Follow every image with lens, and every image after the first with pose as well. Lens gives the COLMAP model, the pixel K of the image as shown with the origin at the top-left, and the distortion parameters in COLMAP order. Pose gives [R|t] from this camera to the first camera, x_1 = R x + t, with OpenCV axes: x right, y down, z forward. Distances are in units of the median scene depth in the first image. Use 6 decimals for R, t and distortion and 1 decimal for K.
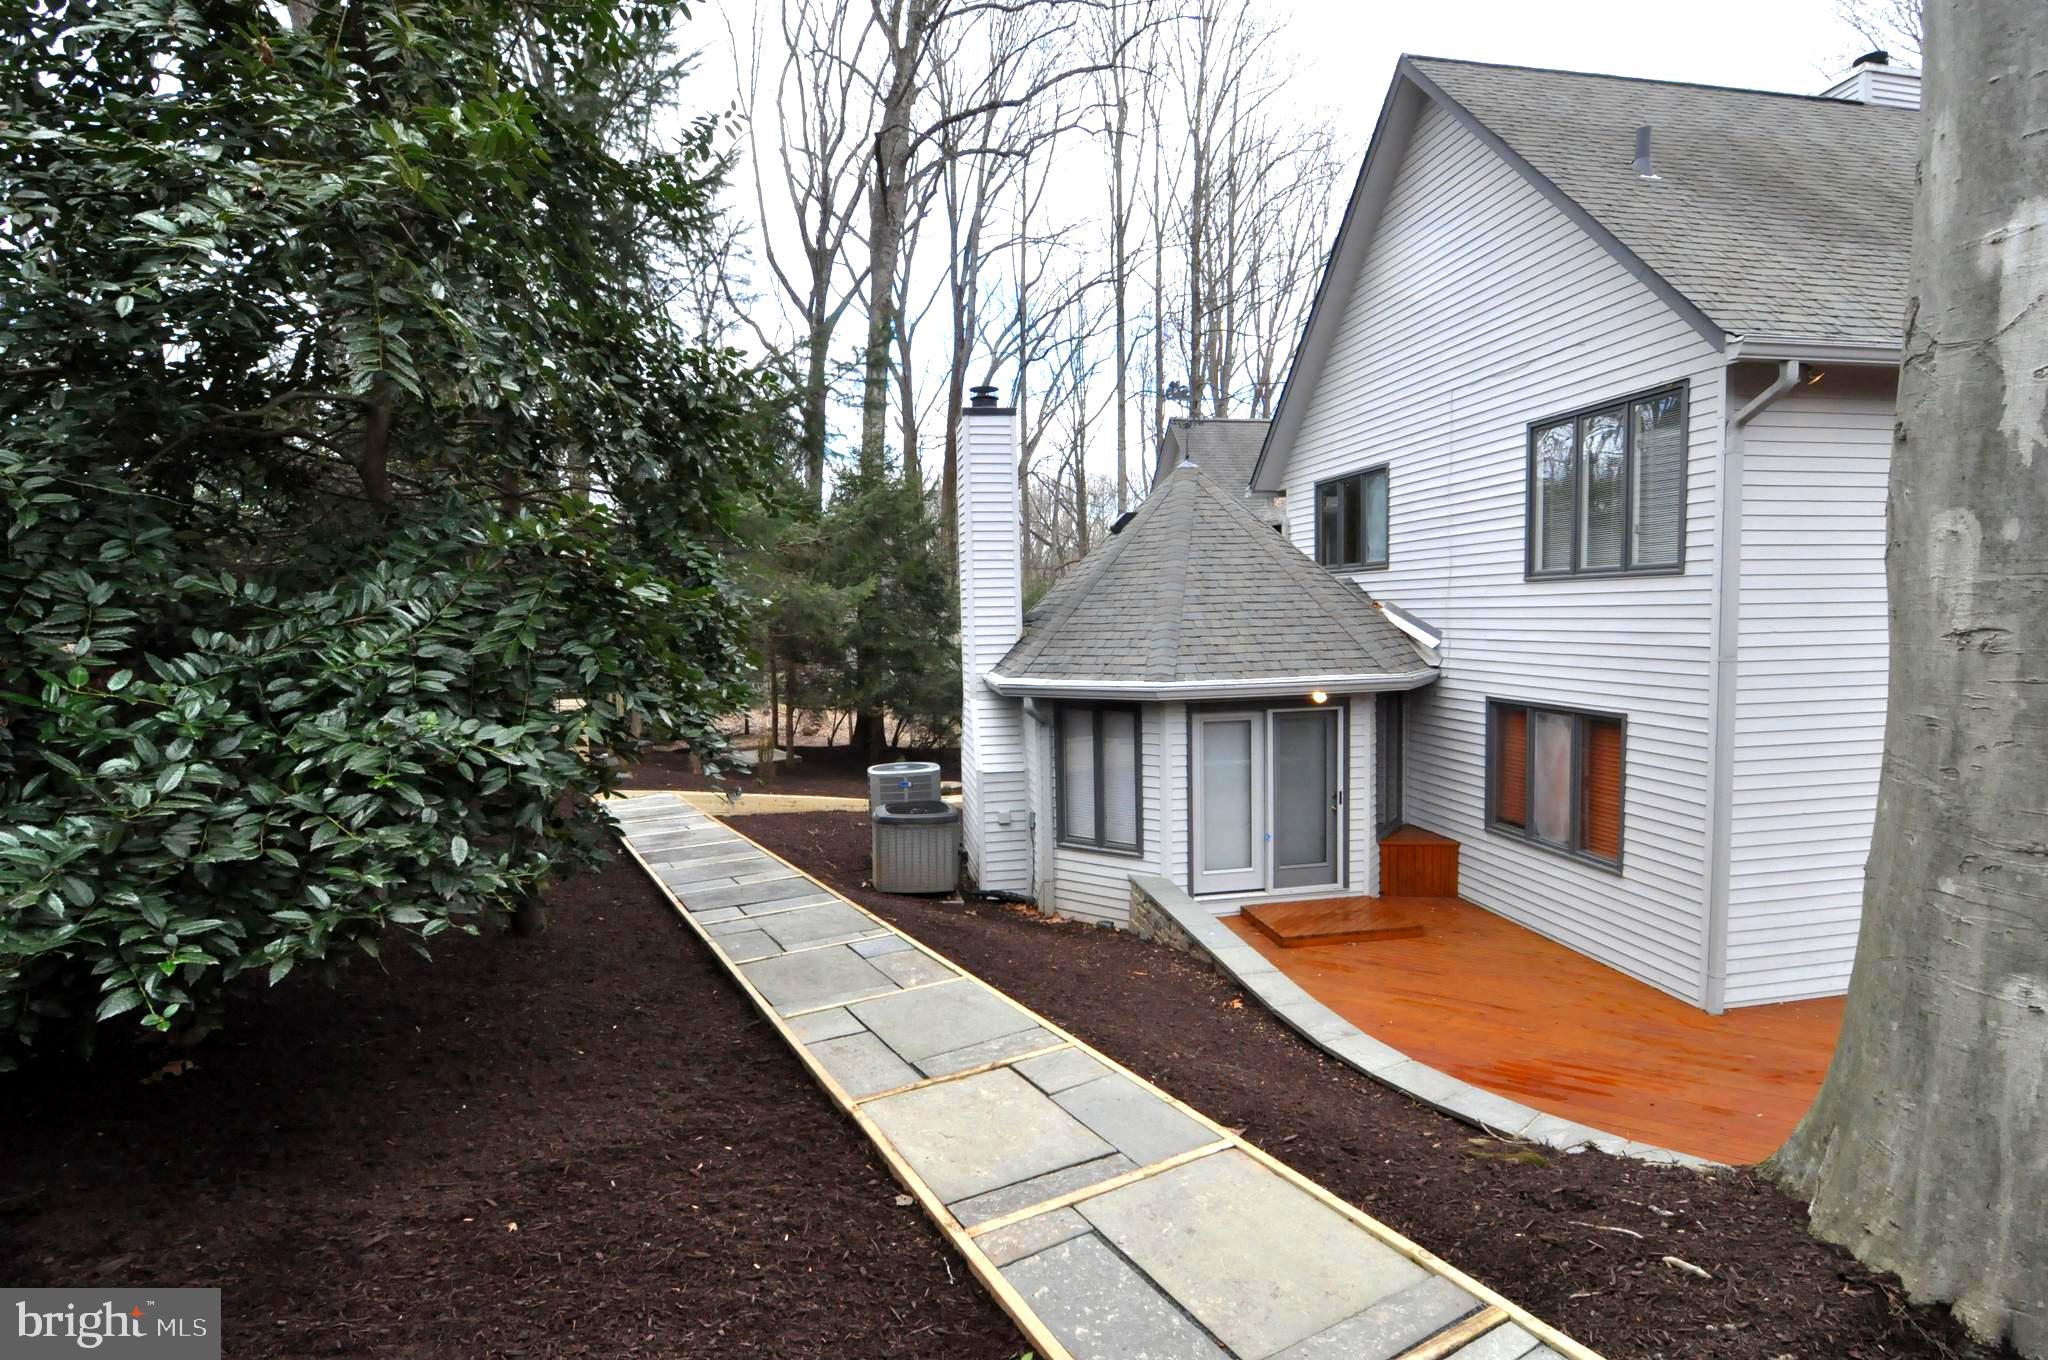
lens RADIAL K [[980.9, 0, 1024.0], [0, 980.9, 680.0], [0, 0, 1]] dist [-0.018557, -0.001083]
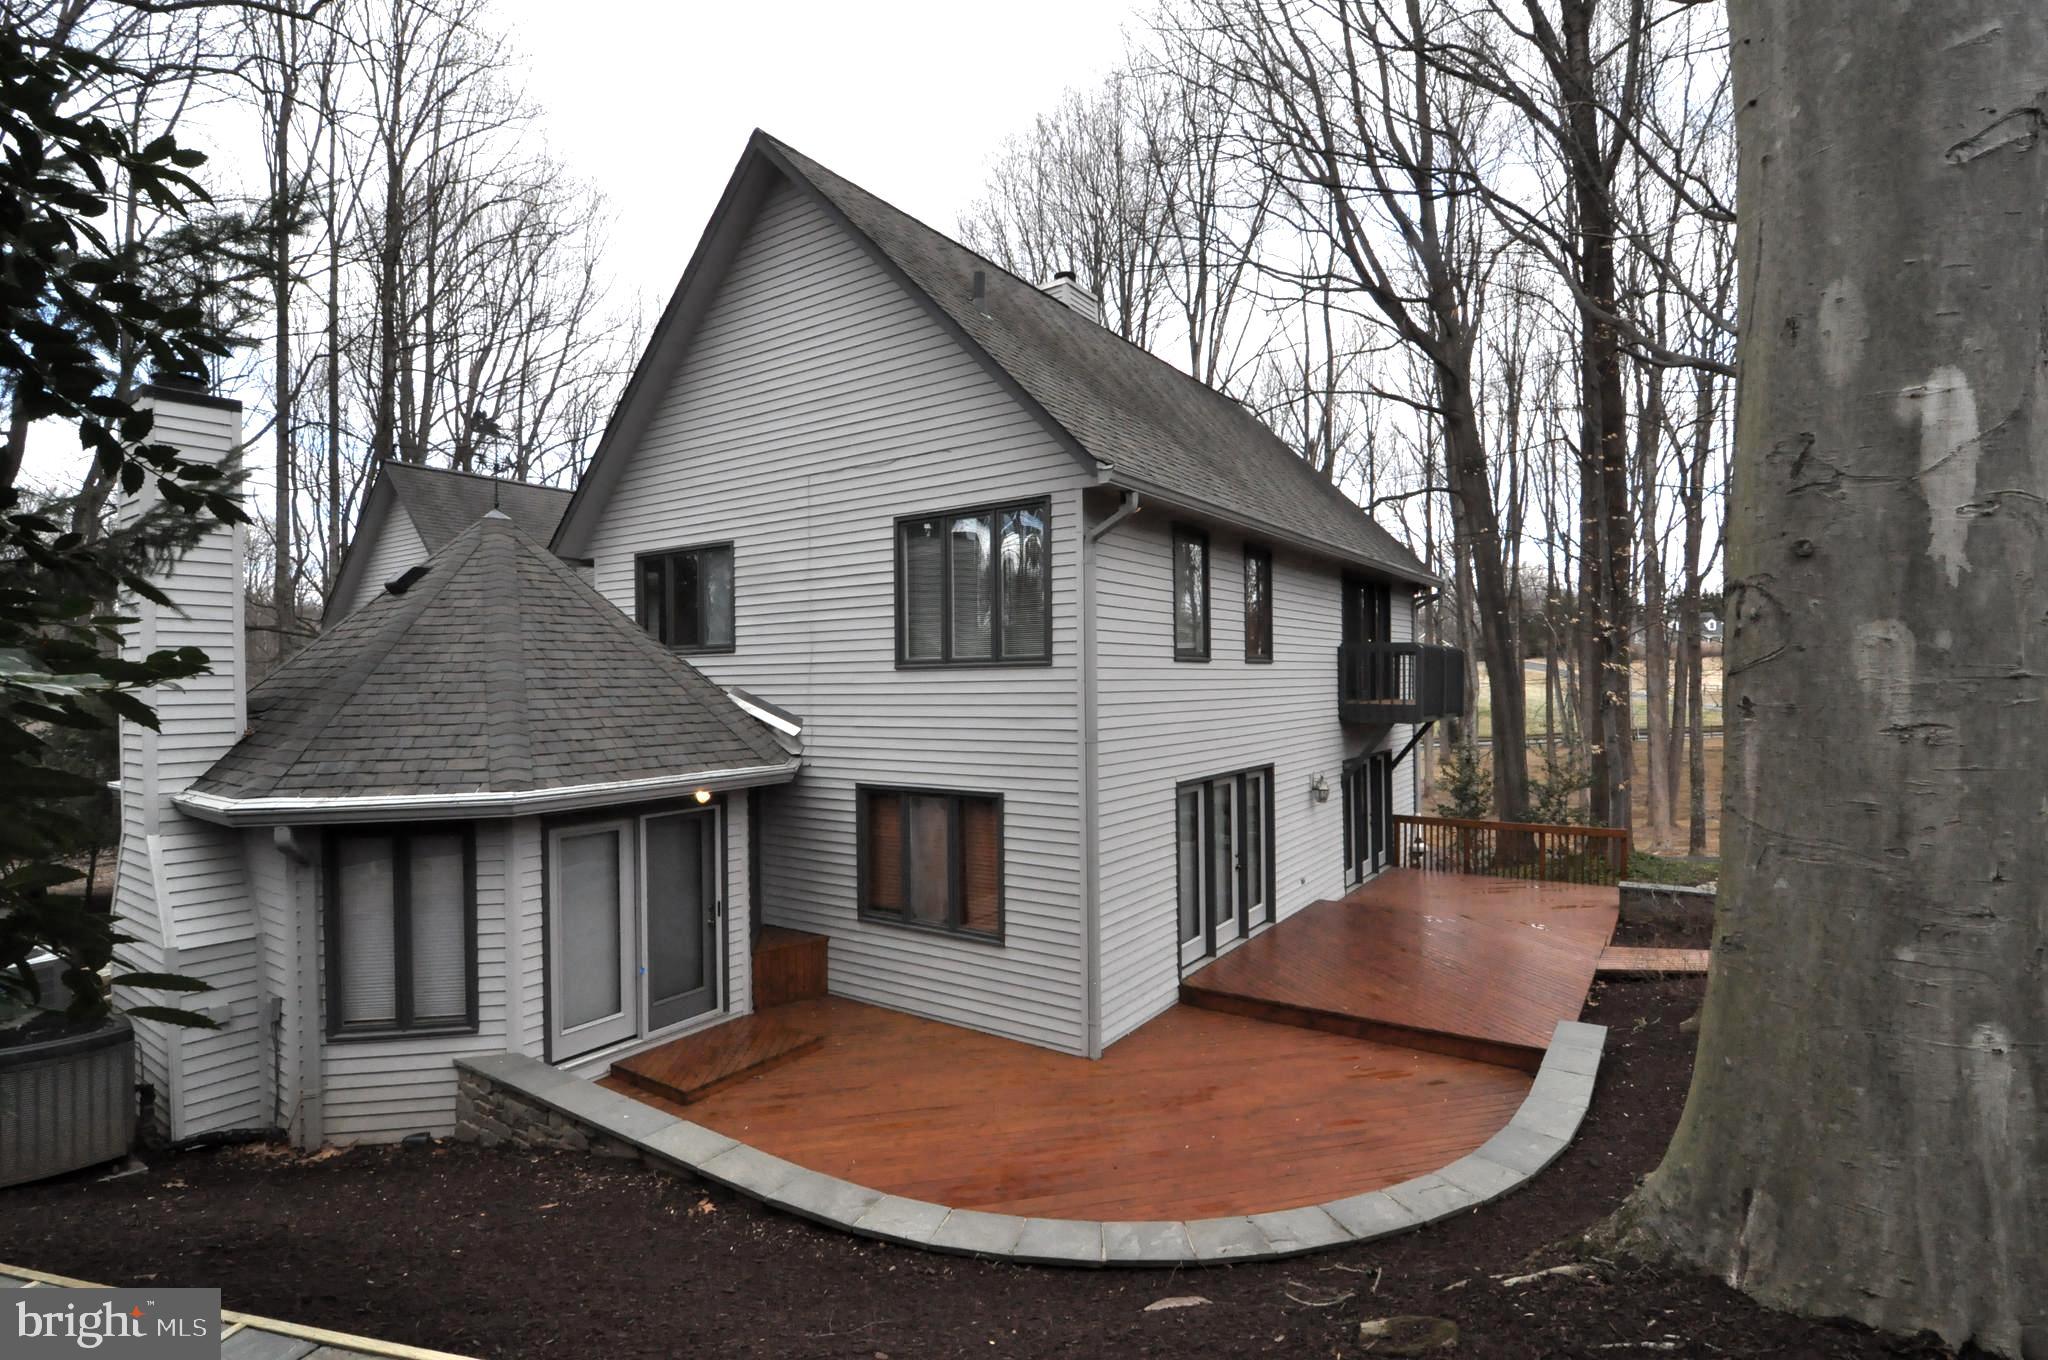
lens RADIAL K [[981.1, 0, 1050.4], [0, 981.1, 681.1], [0, 0, 1]] dist [-0.000420, -0.012635]
pose [[0.708270, 0.012903, 0.705823, -0.095252], [0.046847, 0.996770, -0.065231, -0.013133], [-0.704385, 0.079267, 0.705378, 0.153615]]
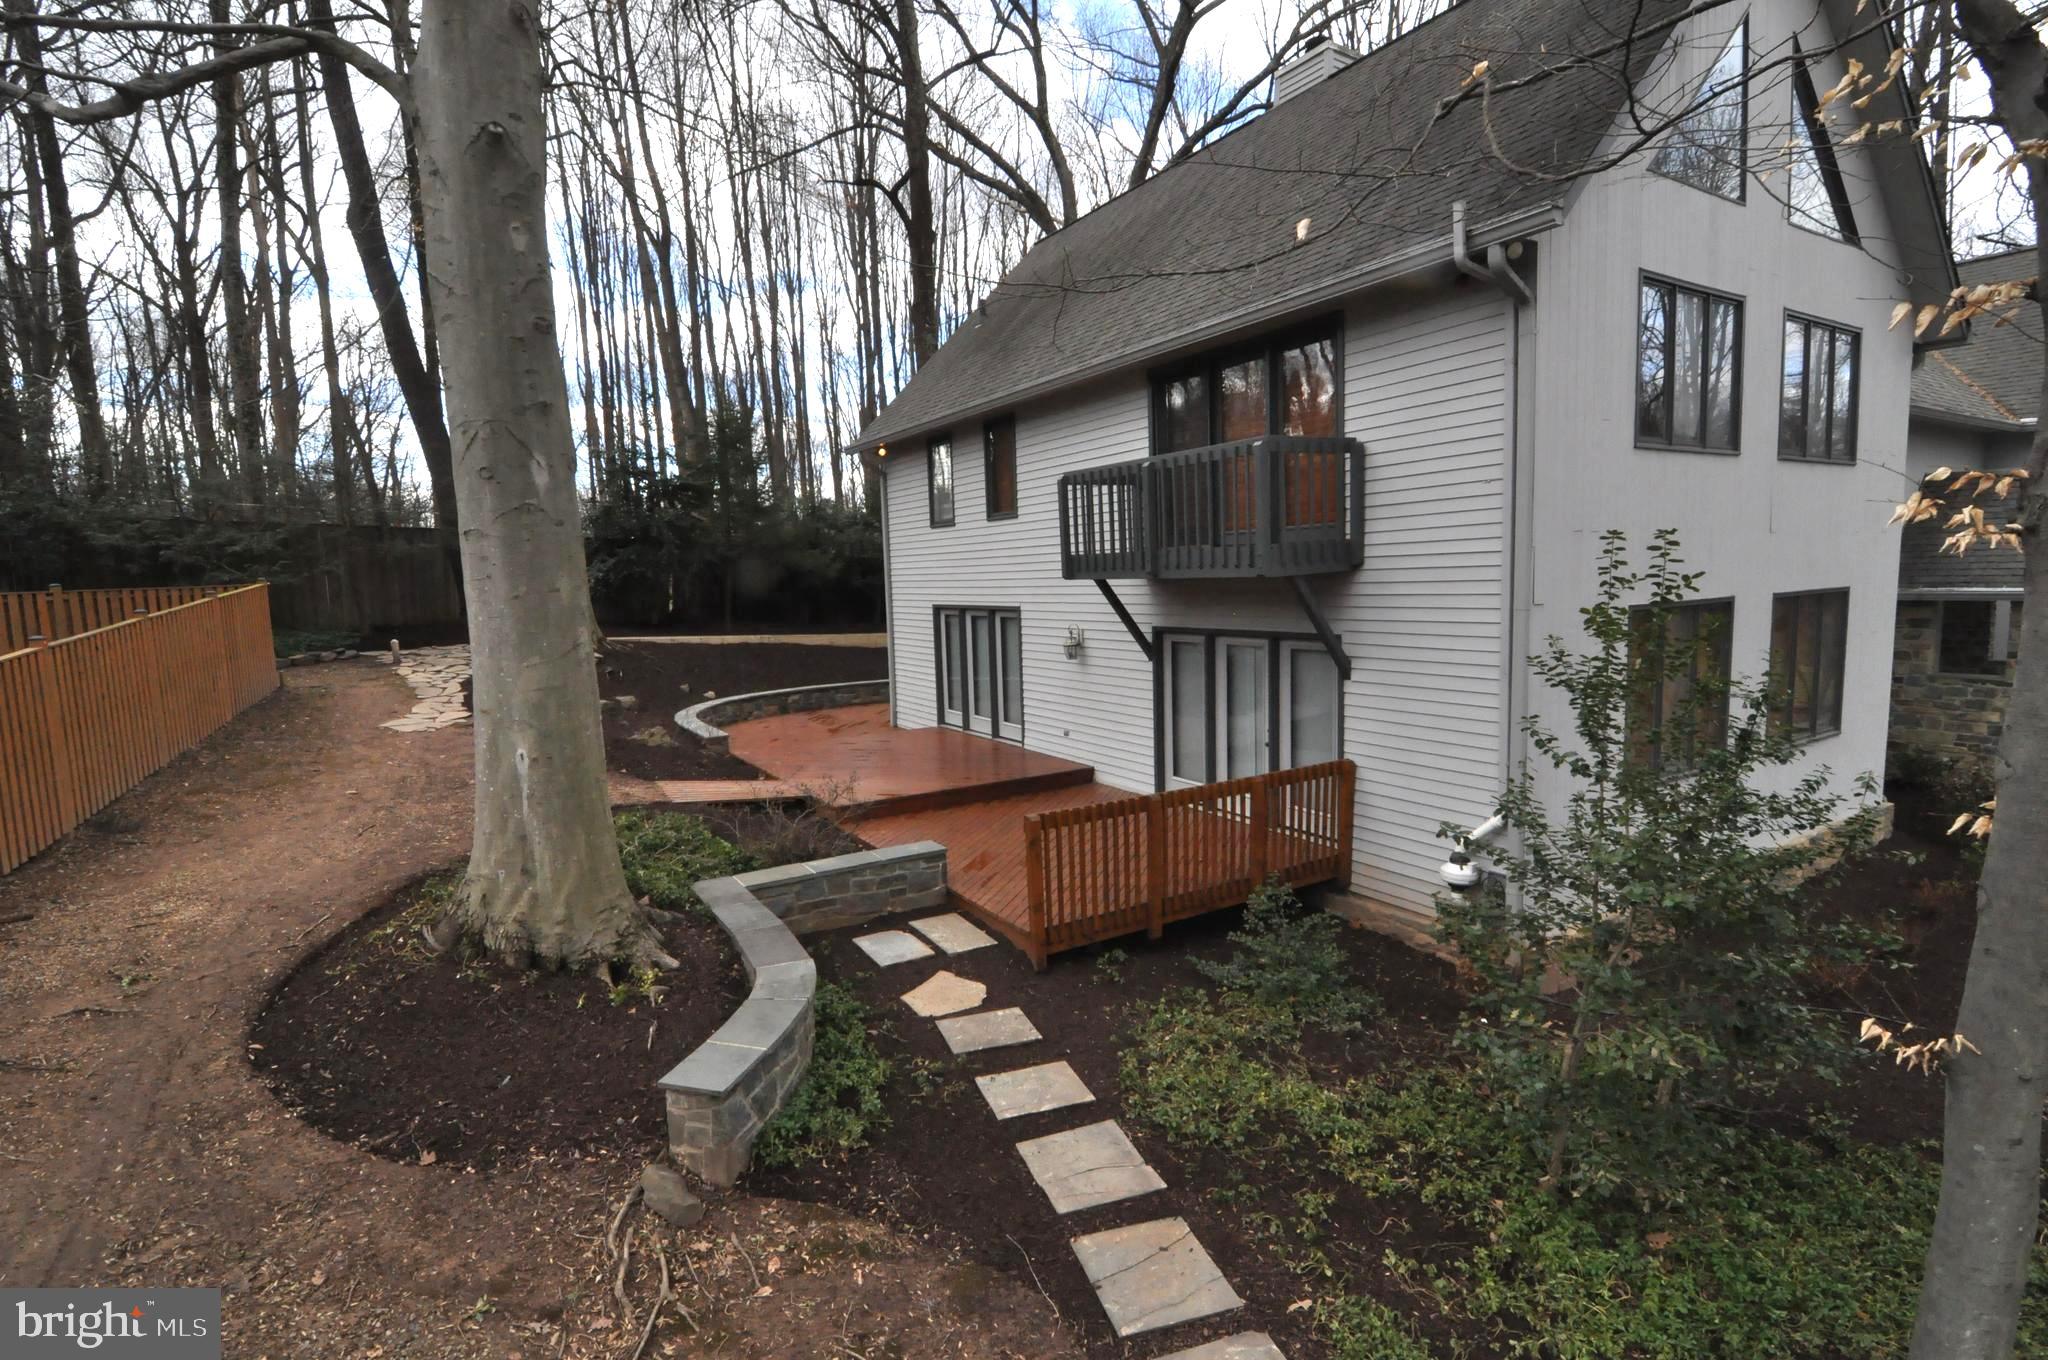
lens RADIAL K [[971.0, 0, 1024.0], [0, 971.0, 680.0], [0, 0, 1]] dist [-0.000159, -0.000056]
pose [[0.347656, 0.109896, -0.931159, 1.952106], [-0.043198, 0.993930, 0.101176, -0.013481], [0.936626, 0.005050, 0.350294, 0.334334]]
